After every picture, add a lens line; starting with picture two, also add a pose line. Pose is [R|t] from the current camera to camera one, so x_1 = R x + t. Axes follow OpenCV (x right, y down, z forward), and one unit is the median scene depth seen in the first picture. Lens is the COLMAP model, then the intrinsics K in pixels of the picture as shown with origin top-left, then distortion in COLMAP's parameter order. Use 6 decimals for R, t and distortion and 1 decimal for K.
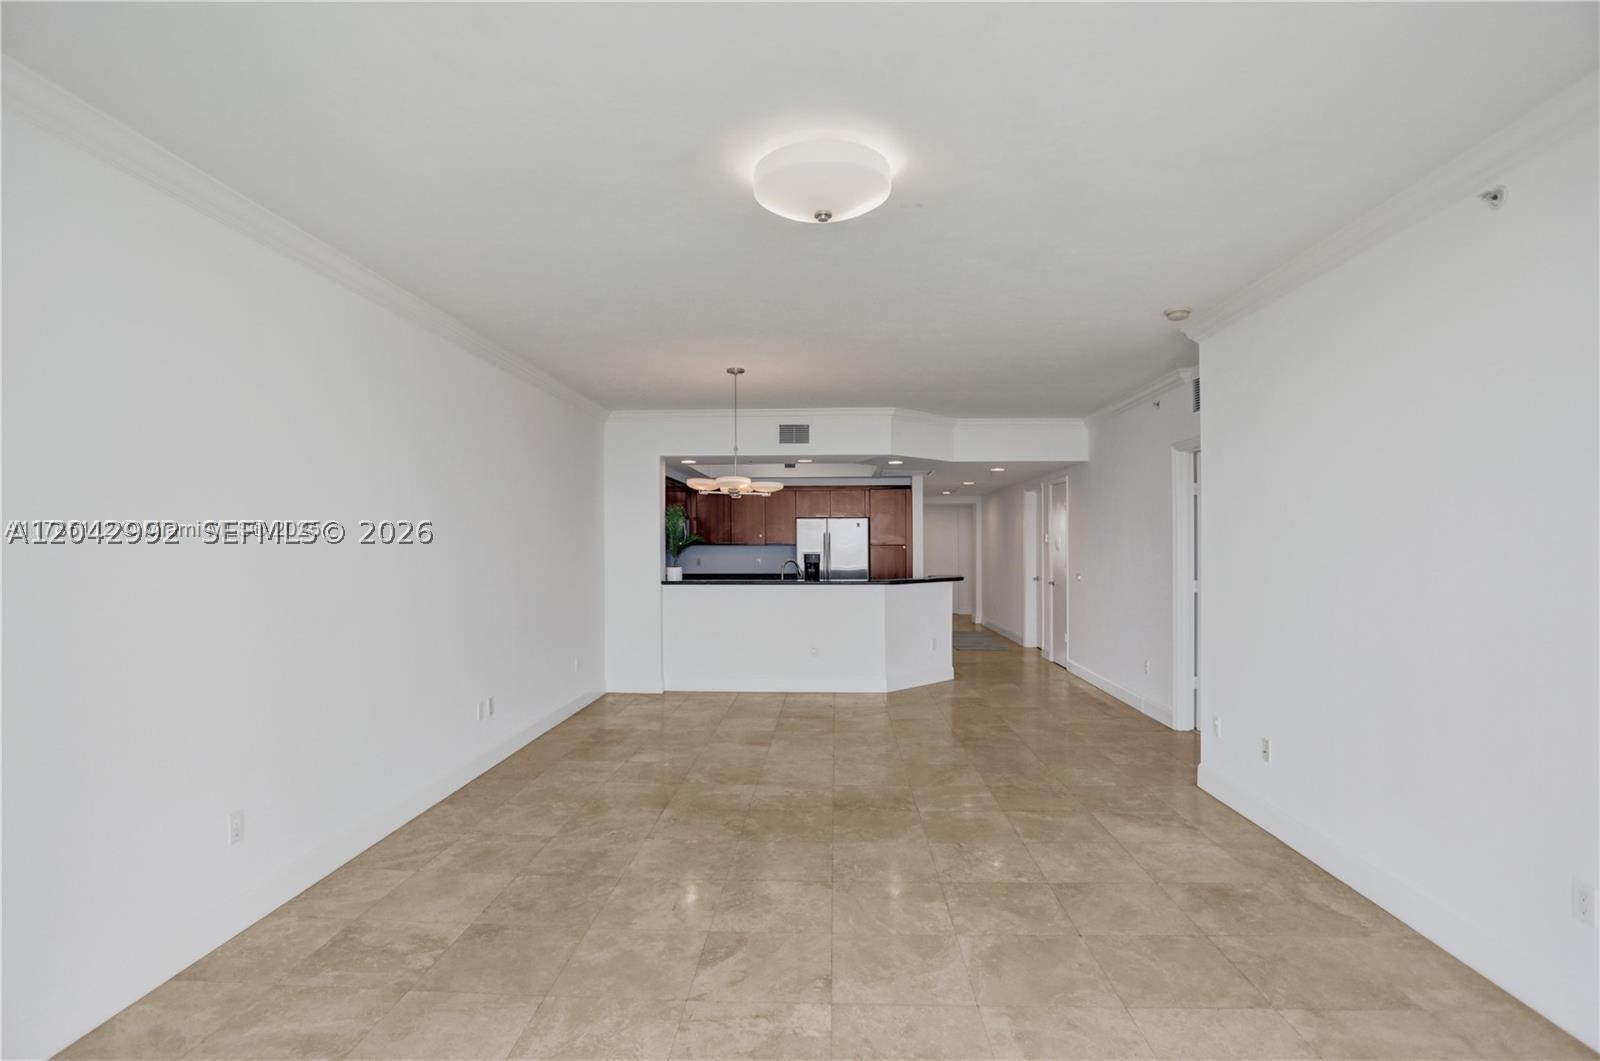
lens RADIAL K [[805.6, 0, 800.0], [0, 805.6, 530.5], [0, 0, 1]] dist [-0.027979, 0.000736]
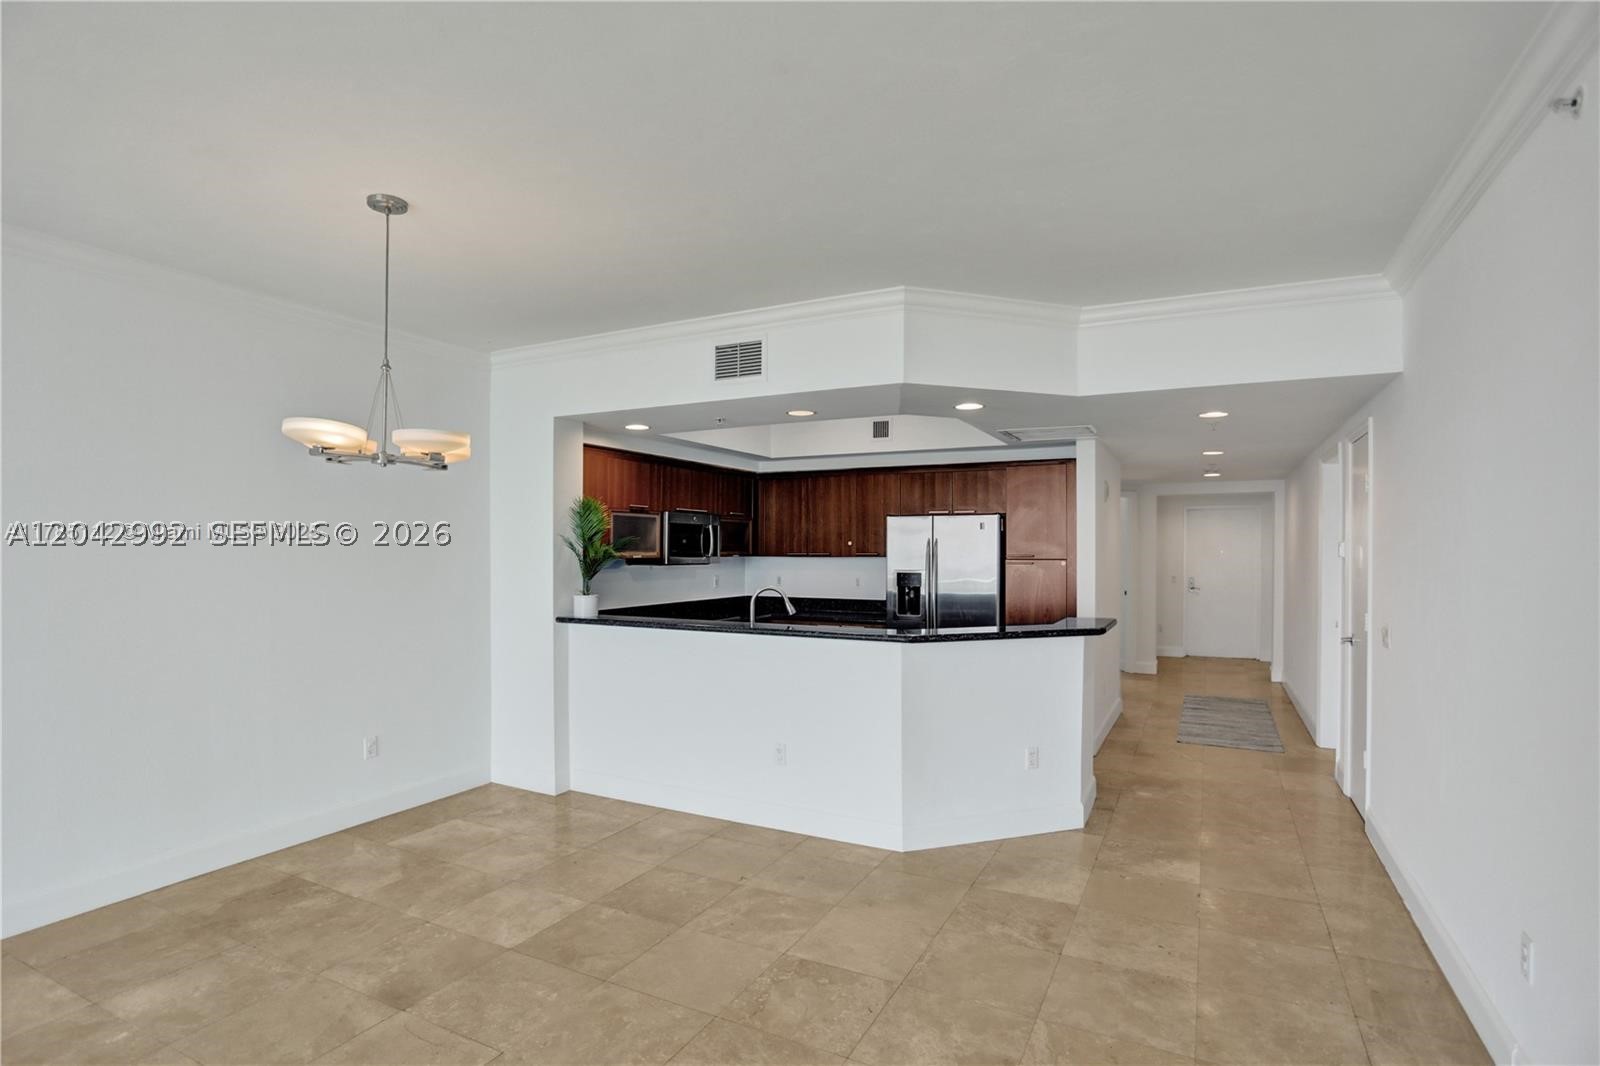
lens RADIAL K [[806.5, 0, 800.9], [0, 806.5, 553.4], [0, 0, 1]] dist [-0.033333, 0.000263]
pose [[0.908716, 0.005013, -0.417384, 0.223246], [0.004129, 0.999771, 0.020997, 0.000306], [0.417394, -0.020804, 0.908487, 0.438025]]
